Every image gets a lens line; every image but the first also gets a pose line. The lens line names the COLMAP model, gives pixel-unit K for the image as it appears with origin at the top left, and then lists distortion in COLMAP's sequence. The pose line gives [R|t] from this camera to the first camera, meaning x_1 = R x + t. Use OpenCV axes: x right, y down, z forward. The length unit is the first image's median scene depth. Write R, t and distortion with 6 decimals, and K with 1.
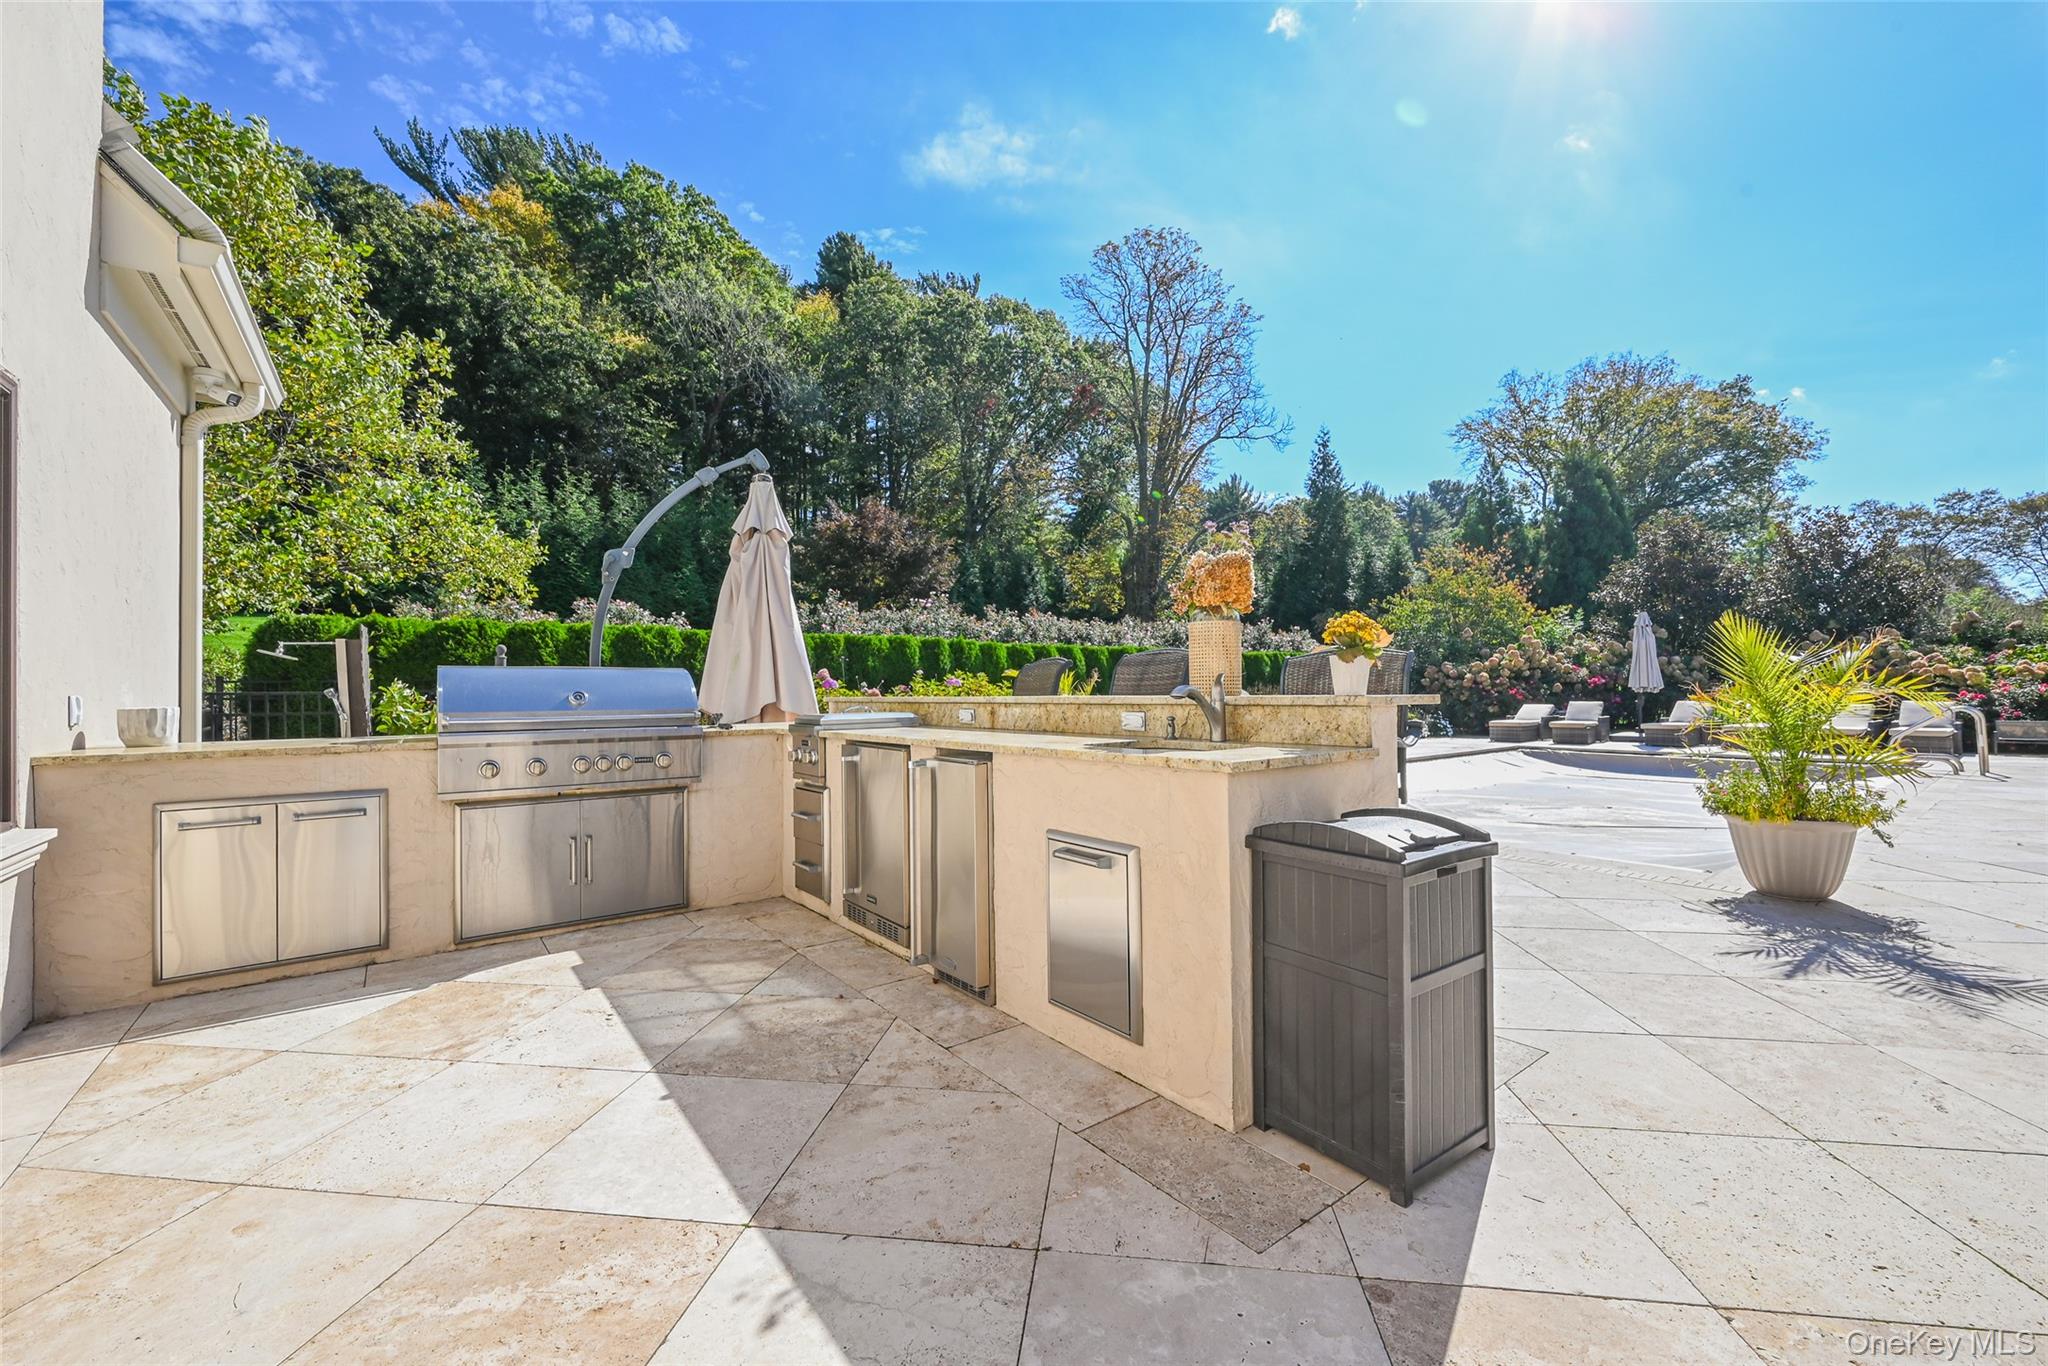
lens RADIAL K [[821.6, 0, 1018.6], [0, 821.6, 692.8], [0, 0, 1]] dist [-0.012318, 0.002035]
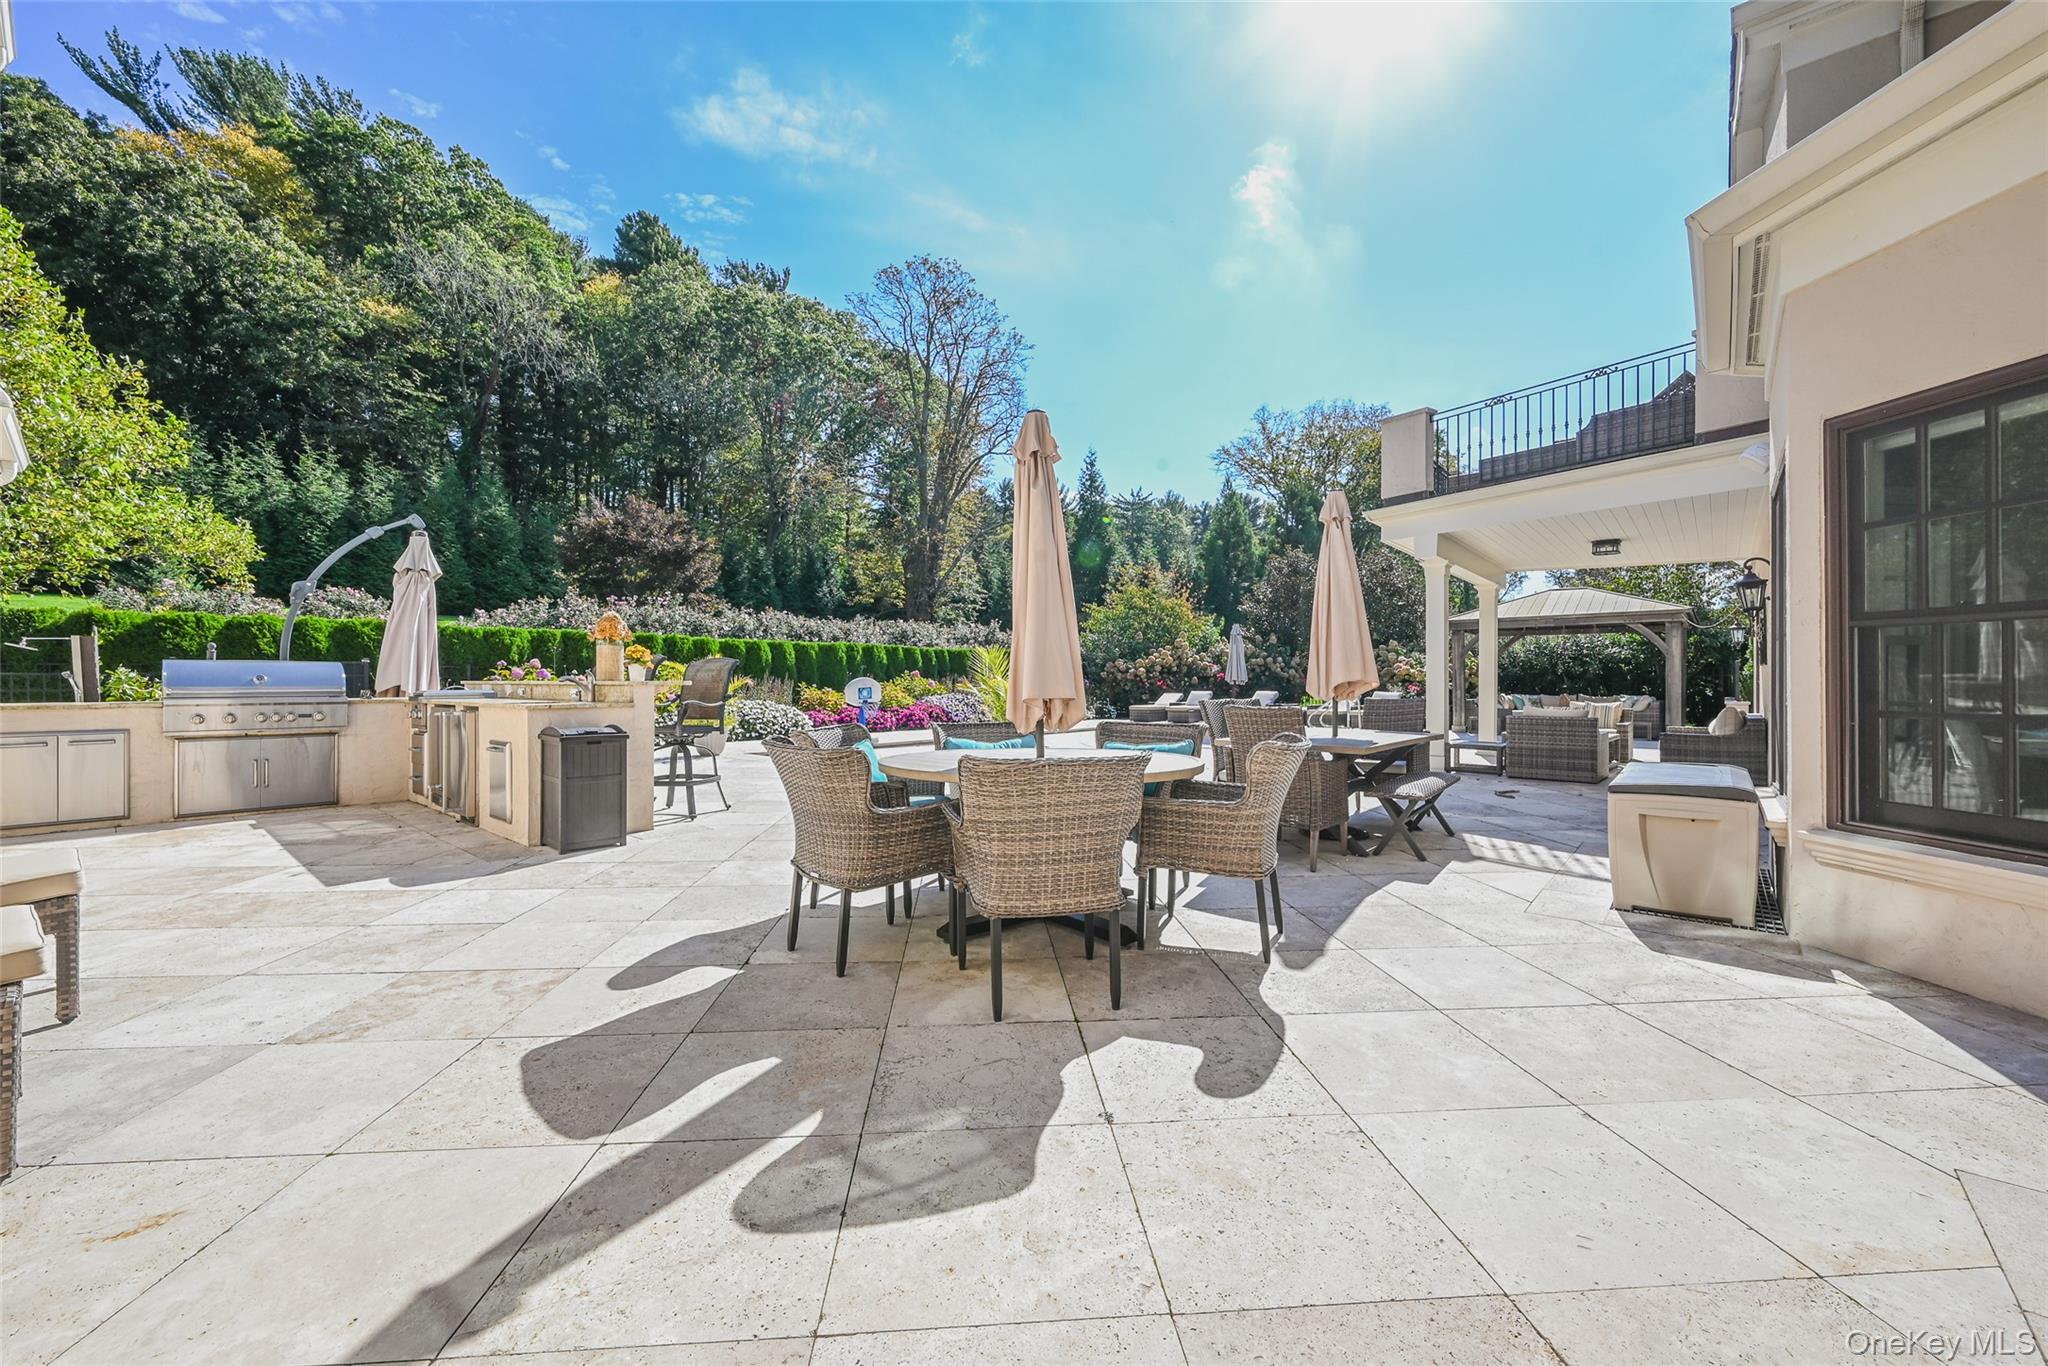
lens RADIAL K [[821.6, 0, 1033.2], [0, 821.6, 685.7], [0, 0, 1]] dist [-0.012318, 0.002035]
pose [[0.977284, 0.008154, 0.211778, 0.080653], [-0.009079, 0.999953, 0.003397, -0.000071], [-0.211740, -0.005243, 0.977312, -0.119016]]
